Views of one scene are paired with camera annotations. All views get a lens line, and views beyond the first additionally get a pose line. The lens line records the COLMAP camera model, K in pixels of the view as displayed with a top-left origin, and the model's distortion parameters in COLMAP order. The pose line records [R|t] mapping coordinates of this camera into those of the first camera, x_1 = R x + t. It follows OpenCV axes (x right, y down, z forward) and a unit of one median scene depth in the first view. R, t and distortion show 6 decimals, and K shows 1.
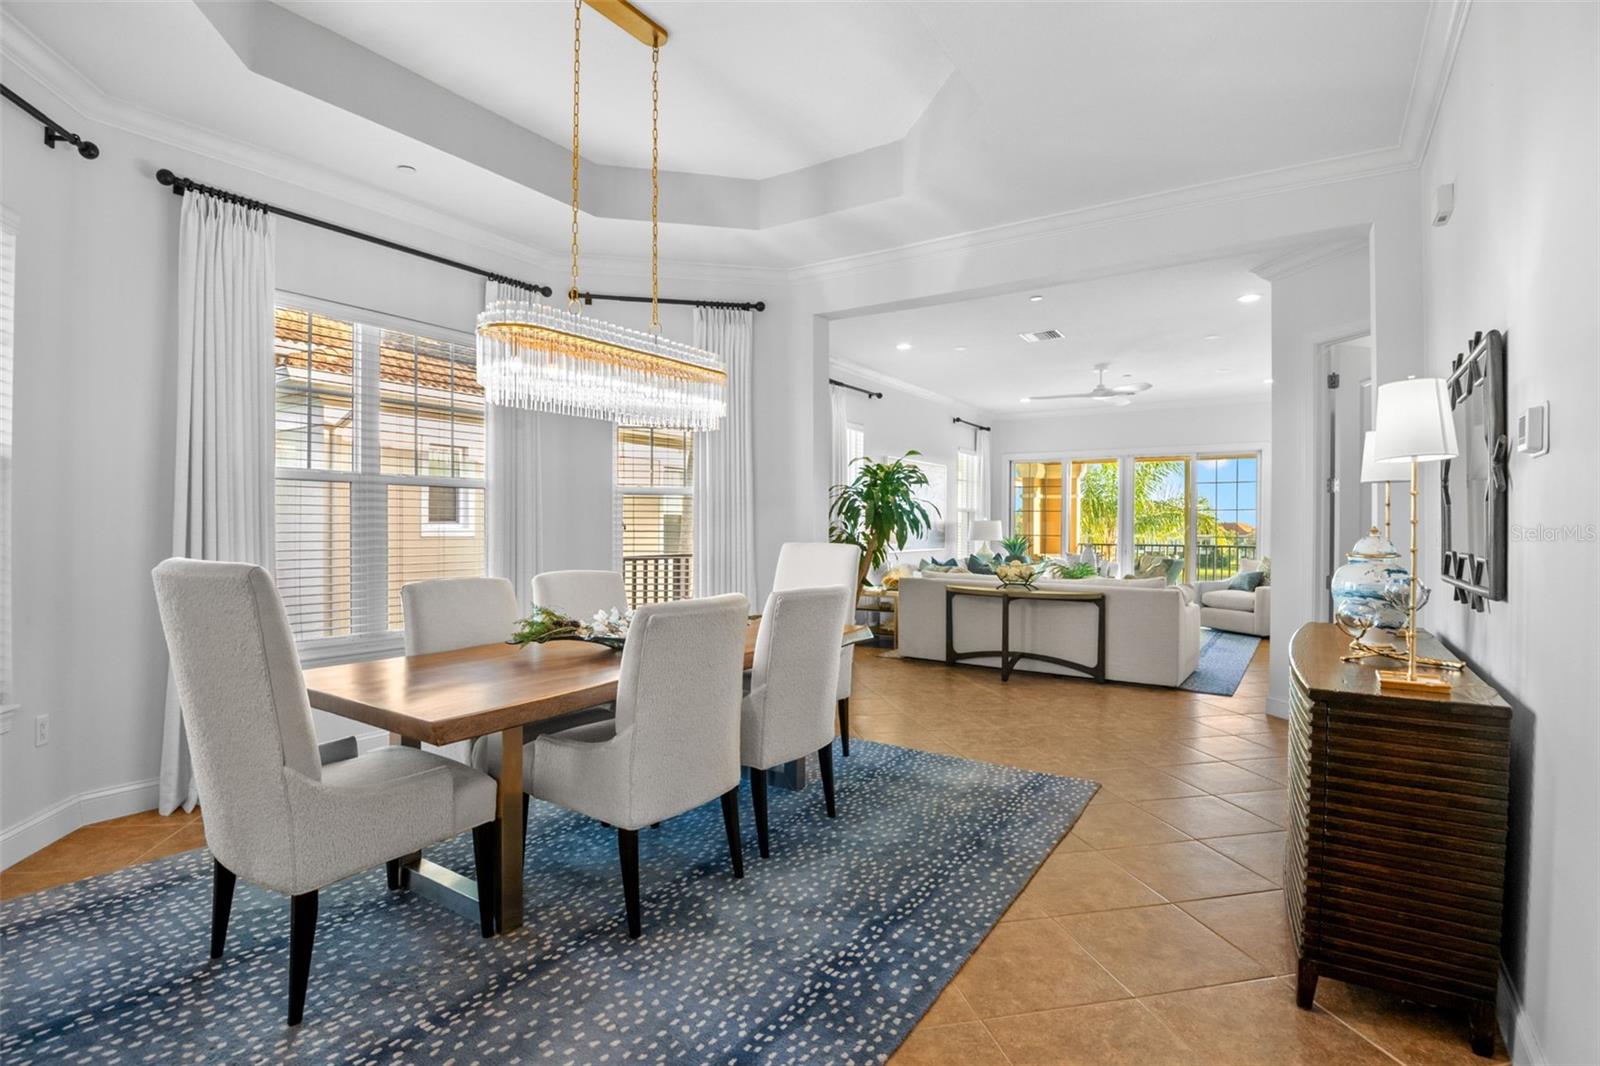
lens RADIAL K [[764.4, 0, 800.0], [0, 764.4, 533.0], [0, 0, 1]] dist [-0.000332, 0.000237]
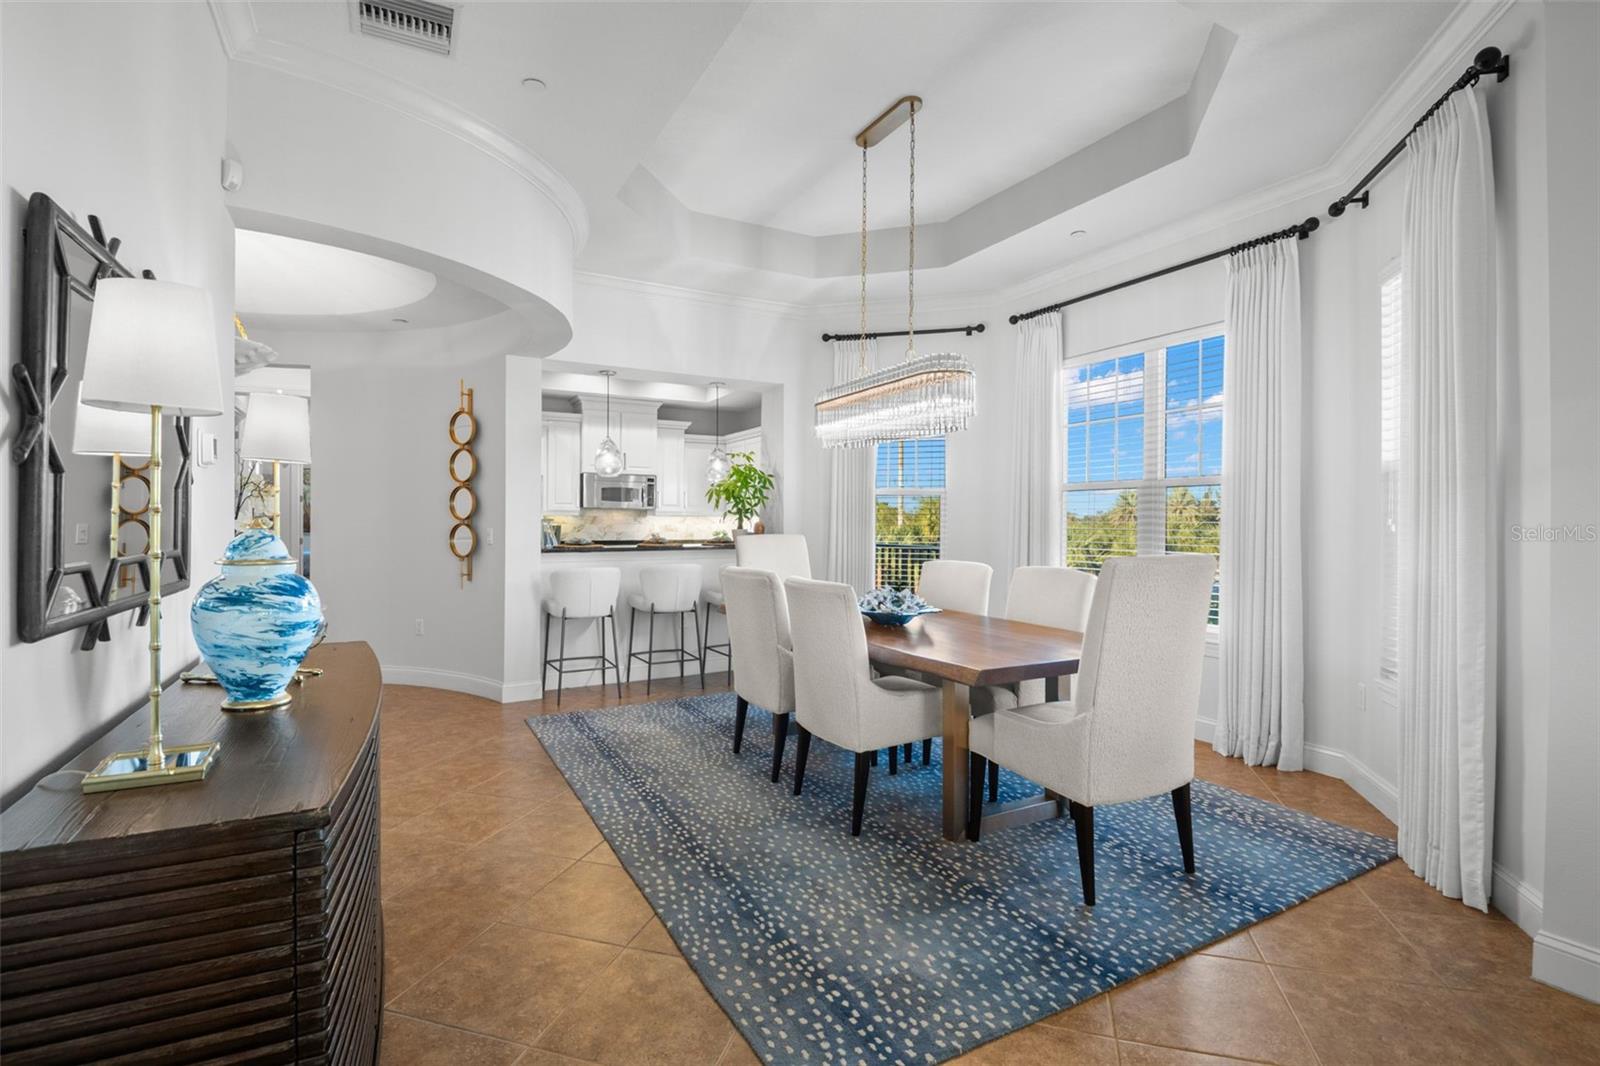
lens RADIAL K [[764.4, 0, 800.0], [0, 764.4, 533.0], [0, 0, 1]] dist [-0.000332, 0.000237]
pose [[-0.471691, 0.005911, -0.881744, 1.004865], [-0.021078, 0.999616, 0.017977, -0.011628], [0.881512, 0.027065, -0.471385, 1.548480]]
